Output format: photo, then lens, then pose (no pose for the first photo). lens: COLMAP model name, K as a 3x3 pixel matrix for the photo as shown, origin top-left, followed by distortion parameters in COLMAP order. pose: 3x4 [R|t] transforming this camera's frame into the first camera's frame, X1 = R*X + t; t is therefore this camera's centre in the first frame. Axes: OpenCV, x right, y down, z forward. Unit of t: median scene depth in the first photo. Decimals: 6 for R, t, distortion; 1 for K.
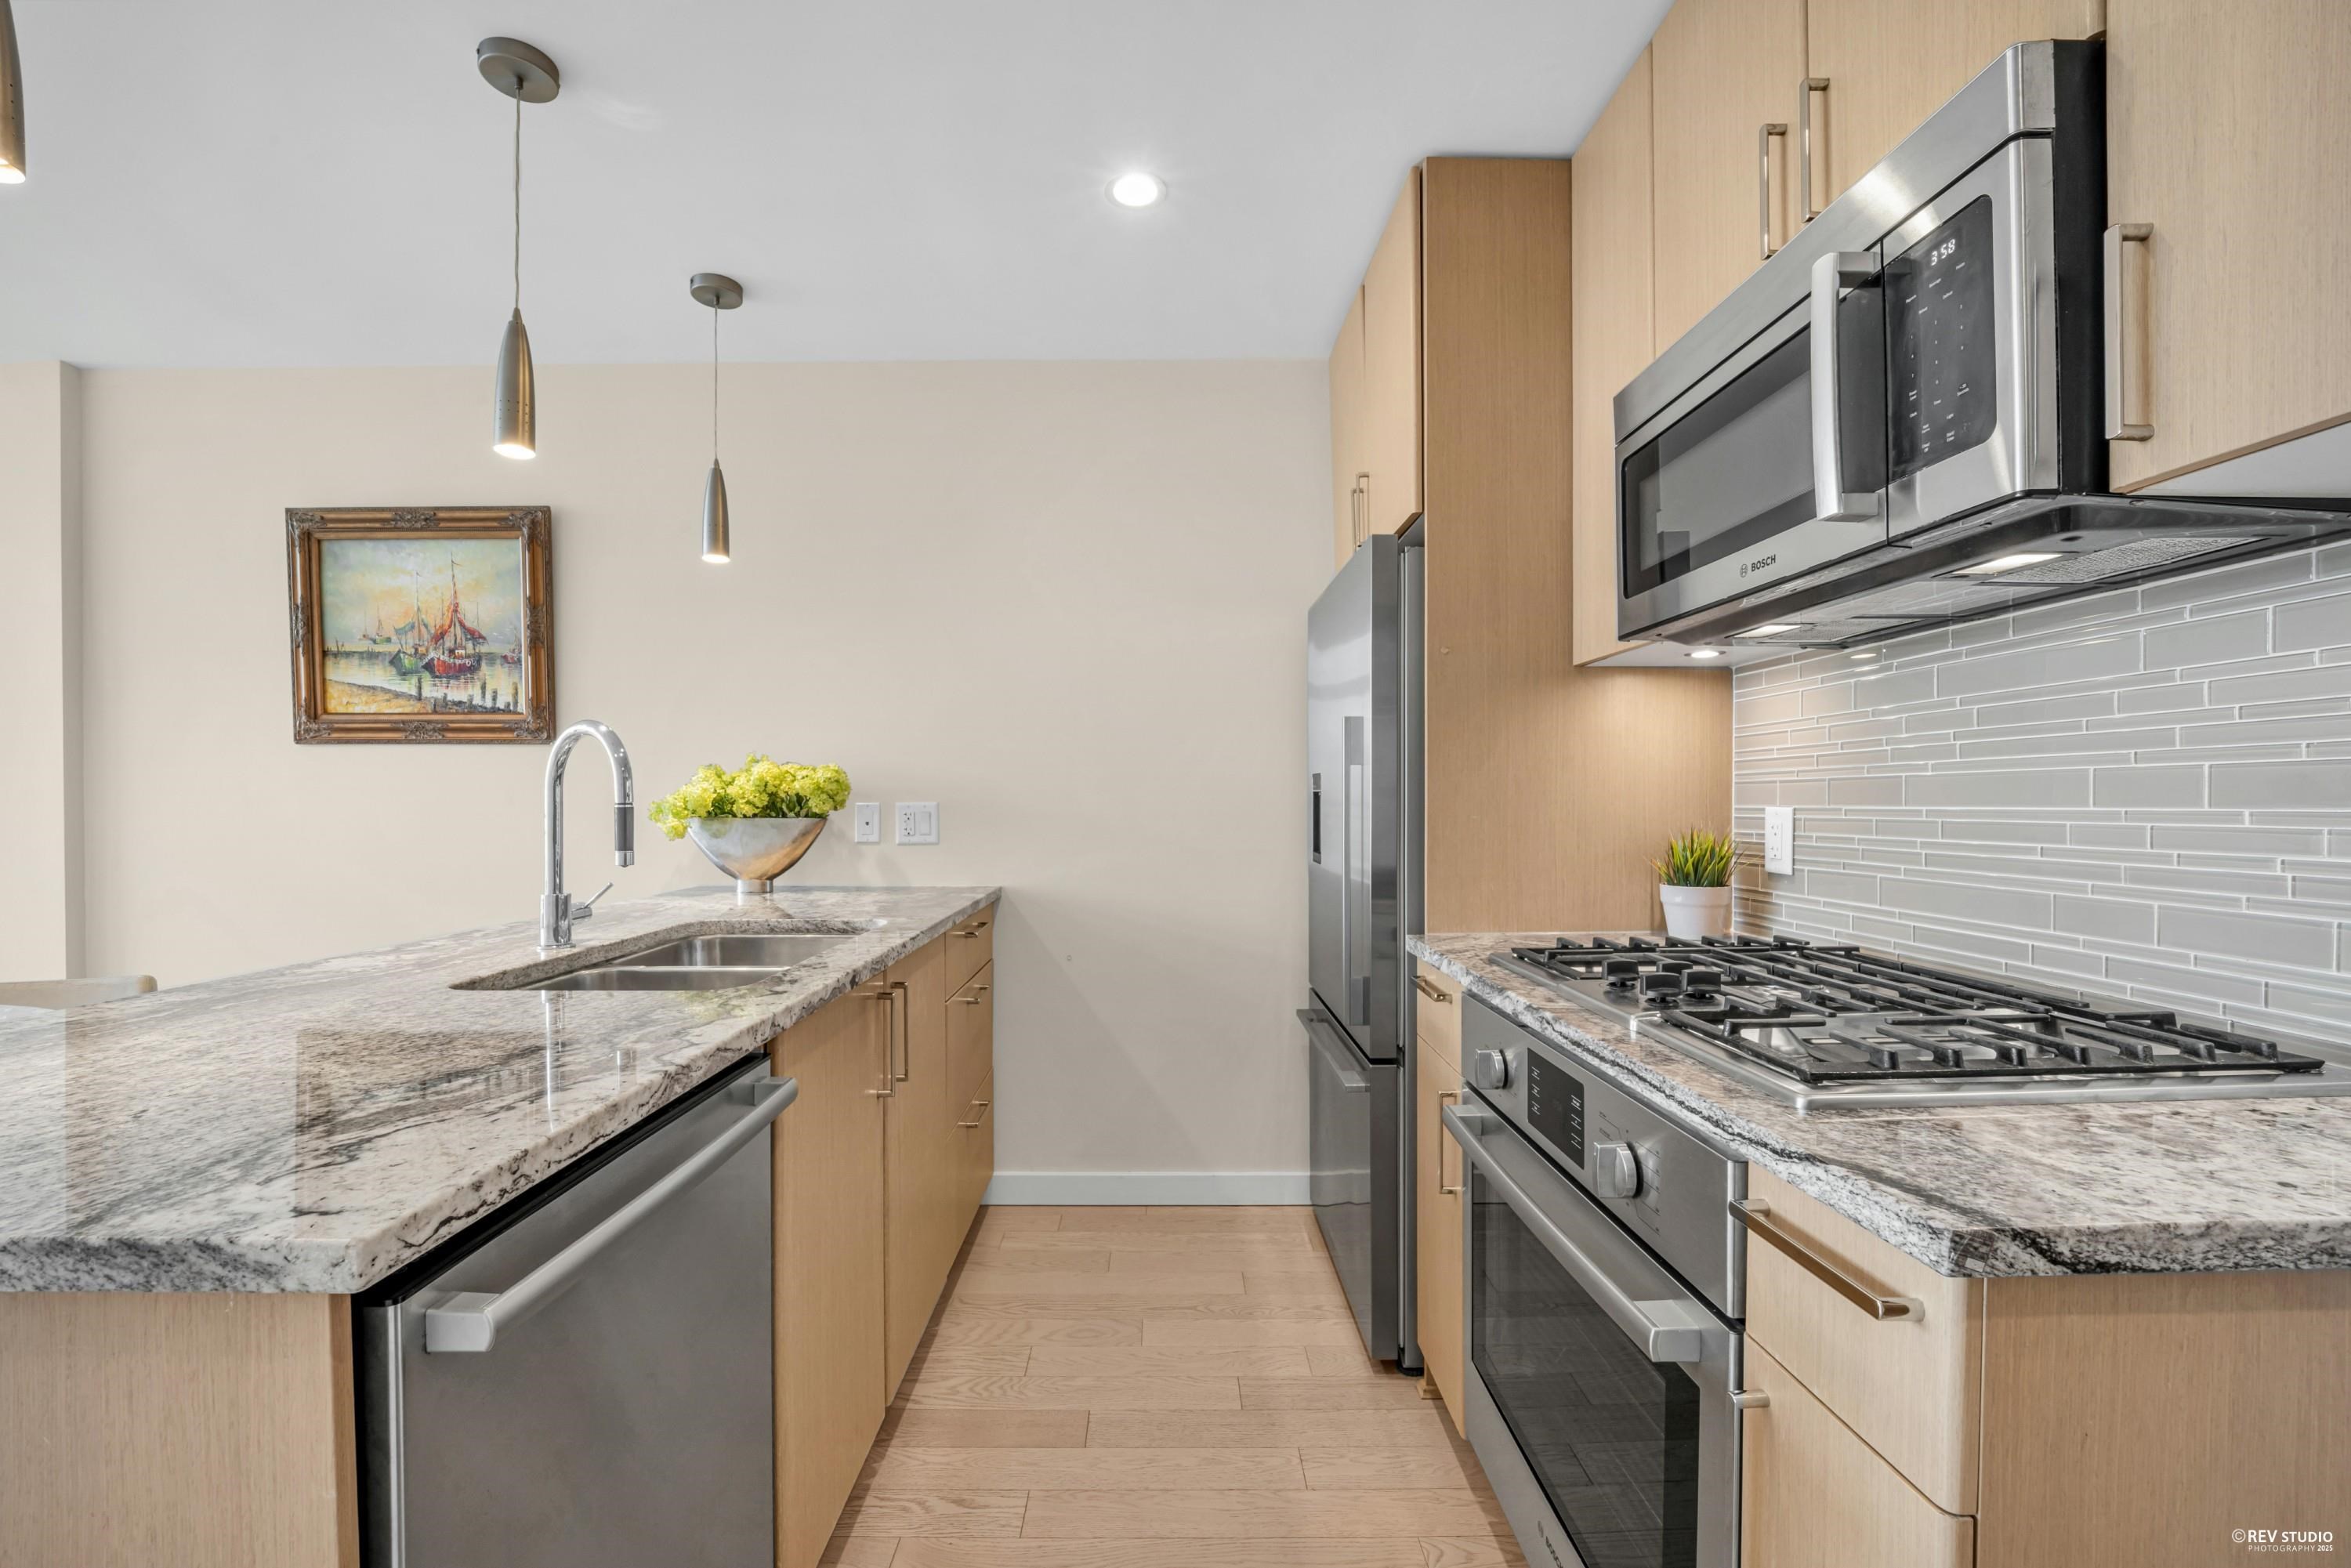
lens RADIAL K [[995.1, 0, 1205.5], [0, 995.1, 810.6], [0, 0, 1]] dist [-0.030371, 0.002718]
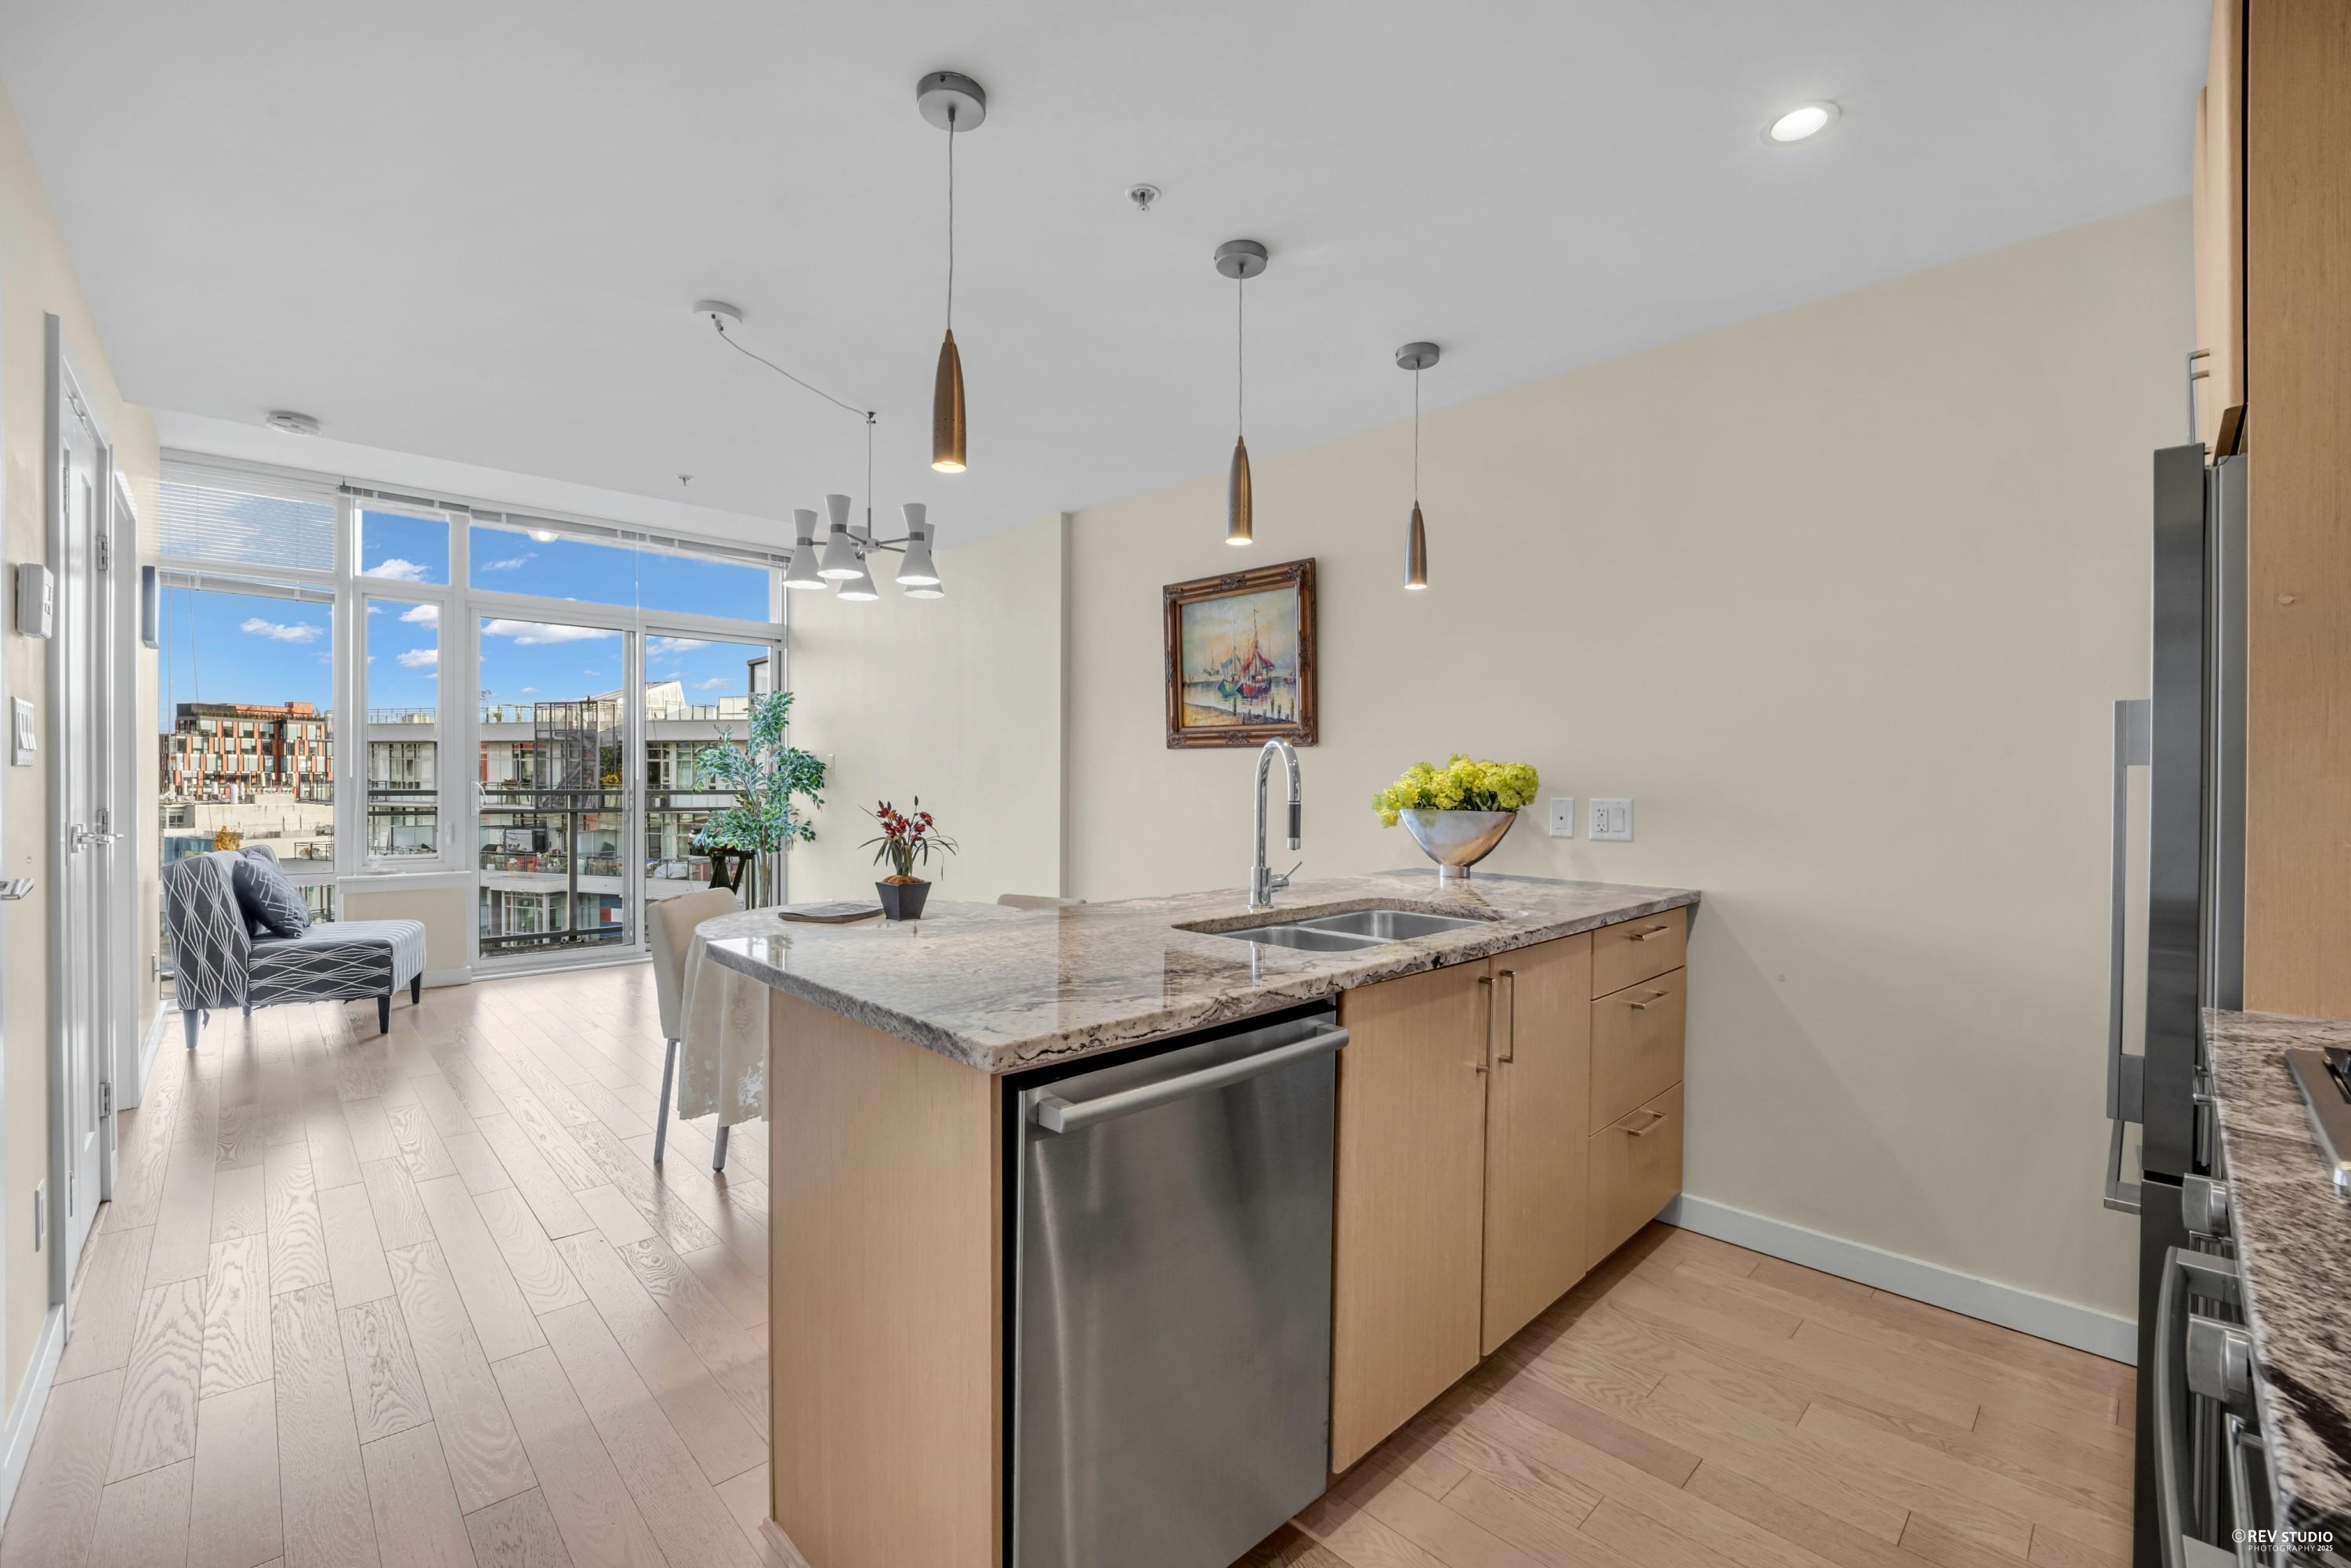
lens RADIAL K [[1018.1, 0, 1169.2], [0, 1018.1, 786.2], [0, 0, 1]] dist [-0.003941, -0.000967]
pose [[0.682978, 0.012526, -0.730332, 0.184625], [-0.017102, 0.999853, 0.001155, -0.017541], [0.730239, 0.011701, 0.683091, -0.028668]]
